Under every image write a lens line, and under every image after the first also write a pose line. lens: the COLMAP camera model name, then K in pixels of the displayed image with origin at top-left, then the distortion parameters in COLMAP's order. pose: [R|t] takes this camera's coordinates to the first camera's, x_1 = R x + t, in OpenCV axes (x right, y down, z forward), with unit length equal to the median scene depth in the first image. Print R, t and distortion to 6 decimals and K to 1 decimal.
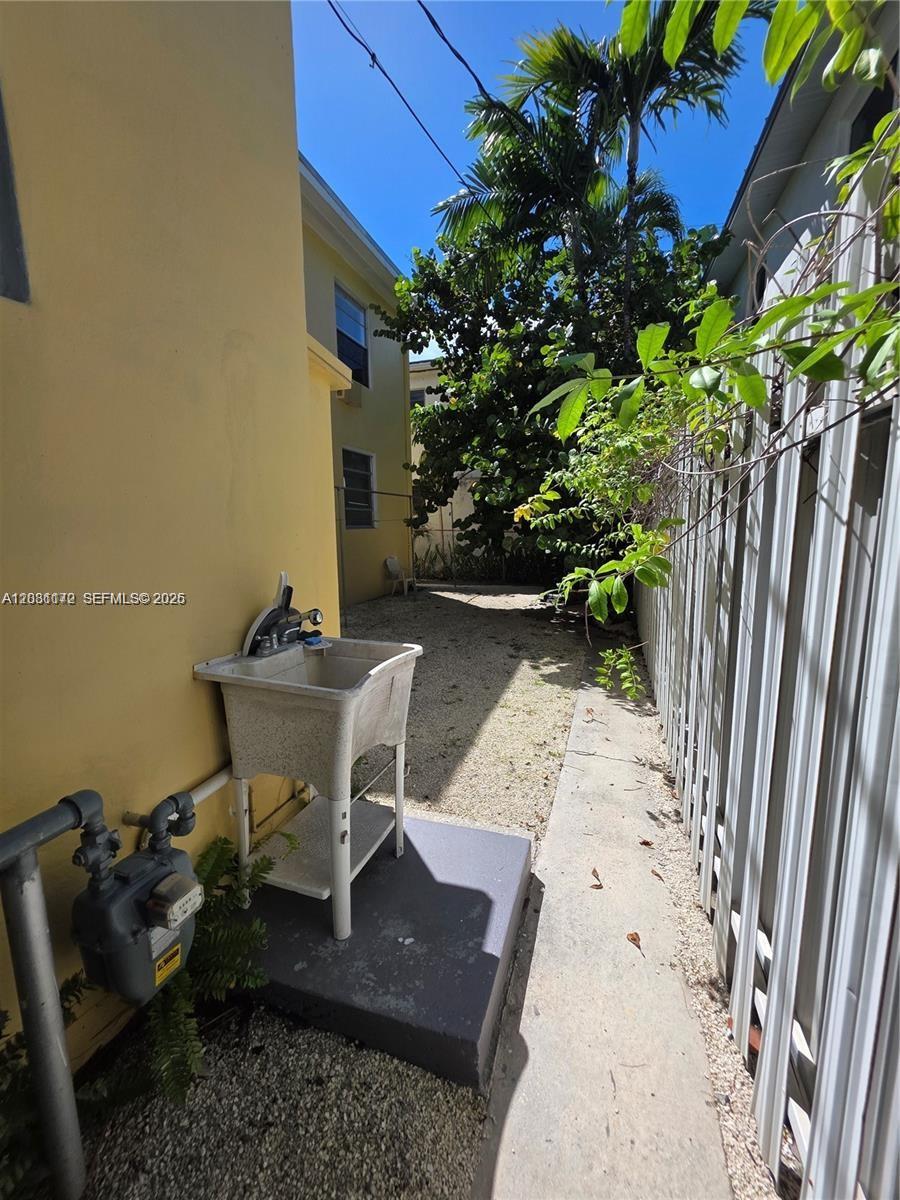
lens RADIAL K [[478.8, 0, 454.1], [0, 478.8, 597.7], [0, 0, 1]] dist [0.002610, 0.000616]
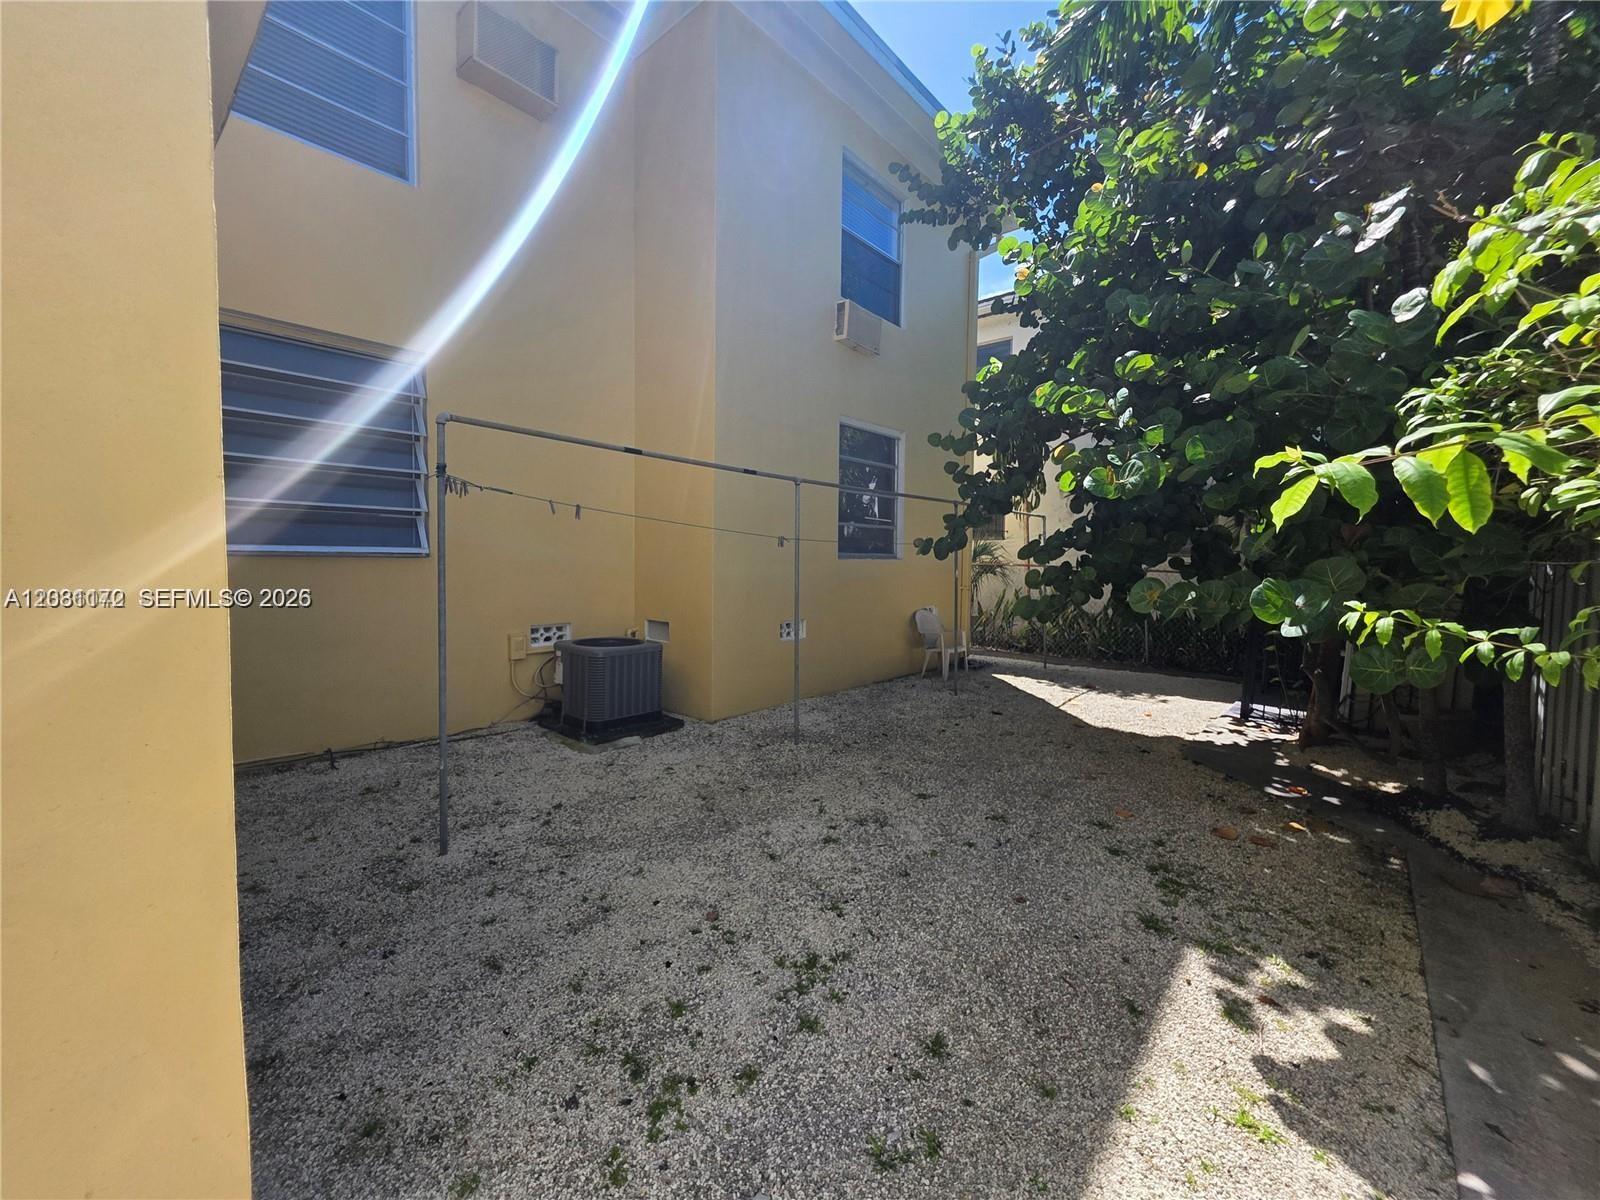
lens RADIAL K [[638.4, 0, 792.9], [0, 638.4, 590.5], [0, 0, 1]] dist [0.002610, 0.000616]
pose [[0.916241, 0.041929, -0.398427, 0.039757], [-0.080904, 0.993383, -0.081513, -0.041724], [0.392372, 0.106920, 0.913571, 0.311766]]
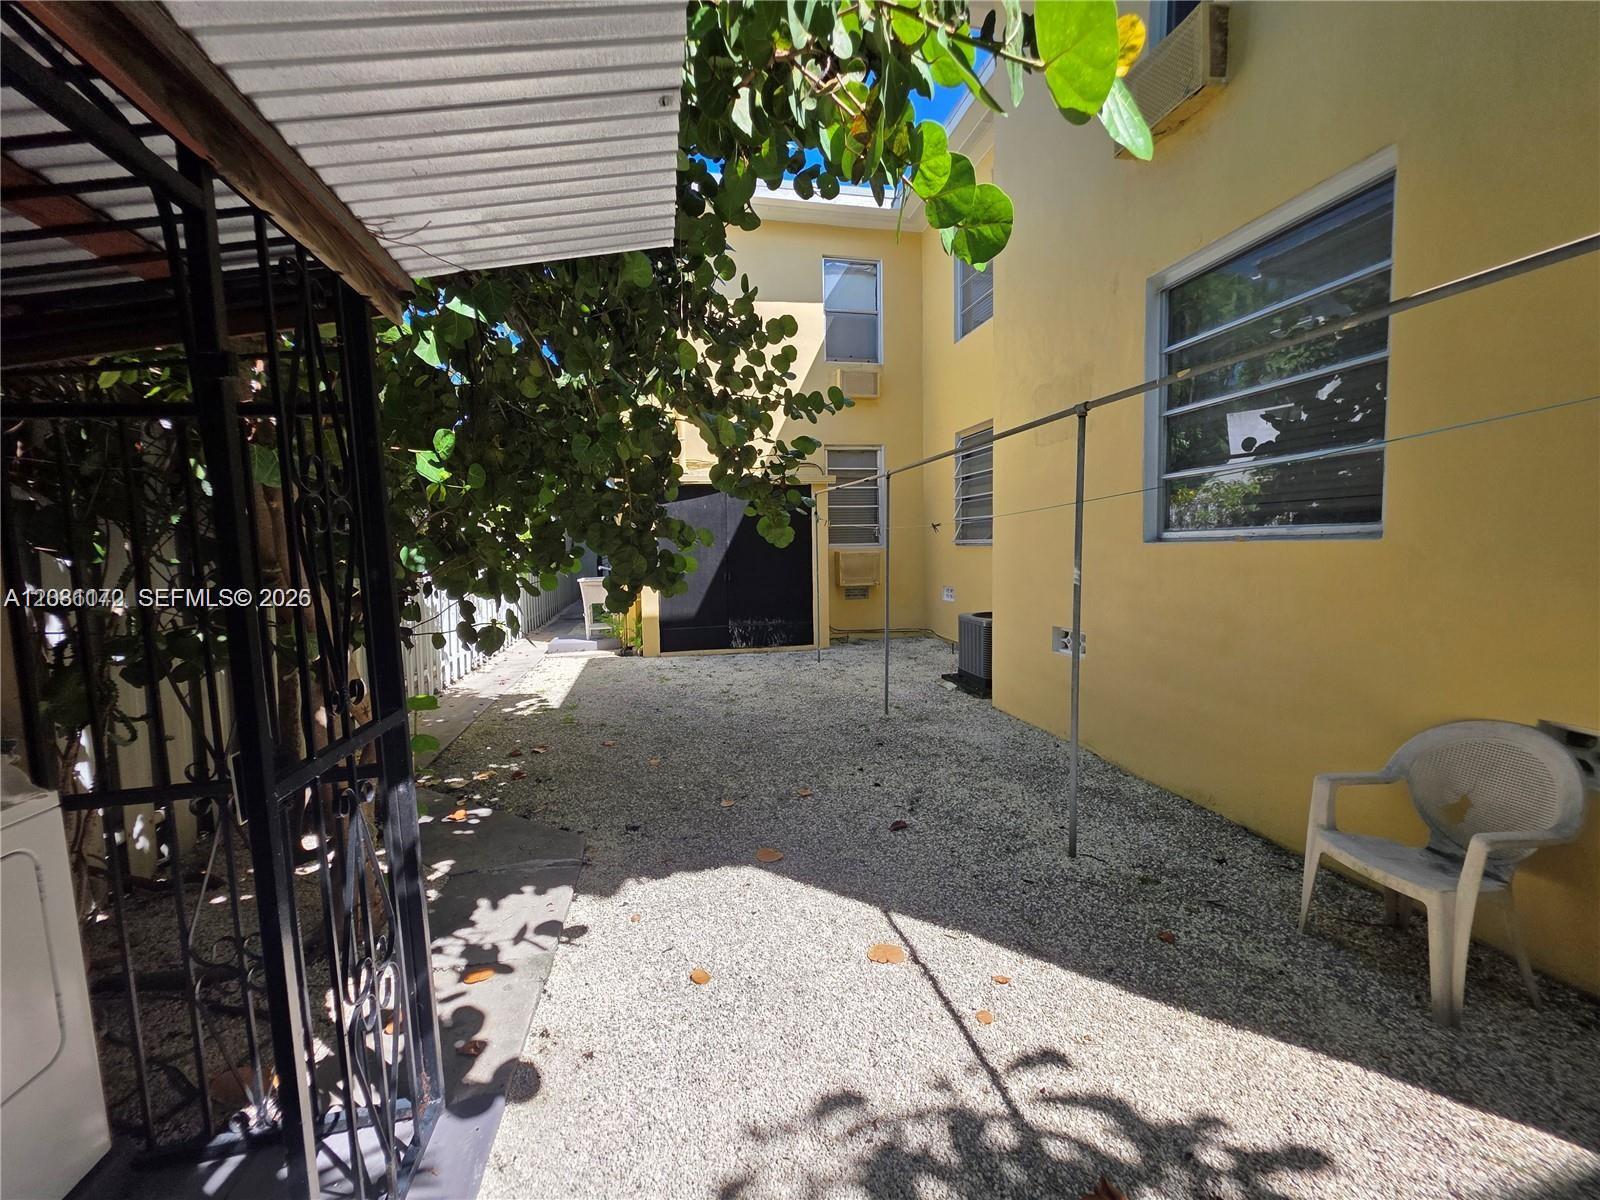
lens RADIAL K [[638.4, 0, 792.9], [0, 638.4, 590.5], [0, 0, 1]] dist [0.002610, 0.000616]
pose [[-0.866363, 0.048701, -0.497035, 0.226901], [-0.055177, 0.979807, 0.192182, -0.208312], [0.496357, 0.193925, -0.846181, 1.433448]]
